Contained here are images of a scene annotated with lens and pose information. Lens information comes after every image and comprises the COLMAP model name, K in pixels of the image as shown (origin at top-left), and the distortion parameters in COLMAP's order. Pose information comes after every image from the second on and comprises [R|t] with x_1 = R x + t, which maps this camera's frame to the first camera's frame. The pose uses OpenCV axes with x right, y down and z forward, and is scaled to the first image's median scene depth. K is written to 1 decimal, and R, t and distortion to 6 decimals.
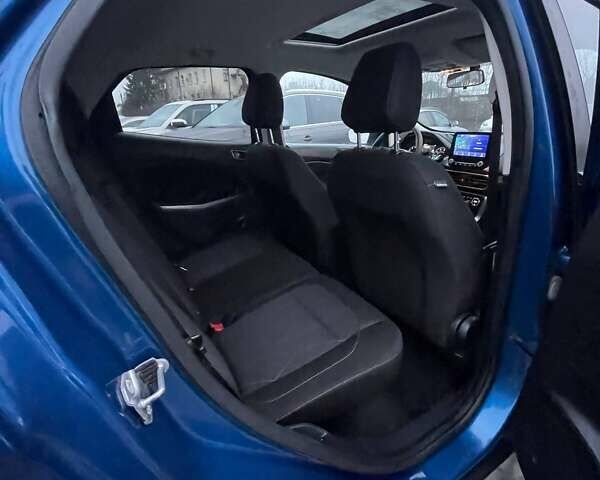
lens RADIAL K [[323.6, 0, 300.0], [0, 323.6, 240.0], [0, 0, 1]] dist [-0.005071, -0.000992]
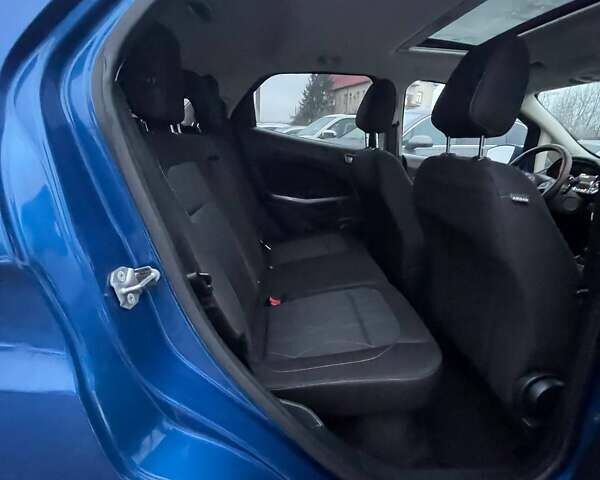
lens RADIAL K [[323.6, 0, 300.0], [0, 323.6, 240.0], [0, 0, 1]] dist [-0.005071, -0.000992]
pose [[0.889135, 0.208760, -0.407256, 0.182330], [-0.229813, 0.973231, -0.002855, 0.040246], [0.395758, 0.096131, 0.913310, 0.015576]]
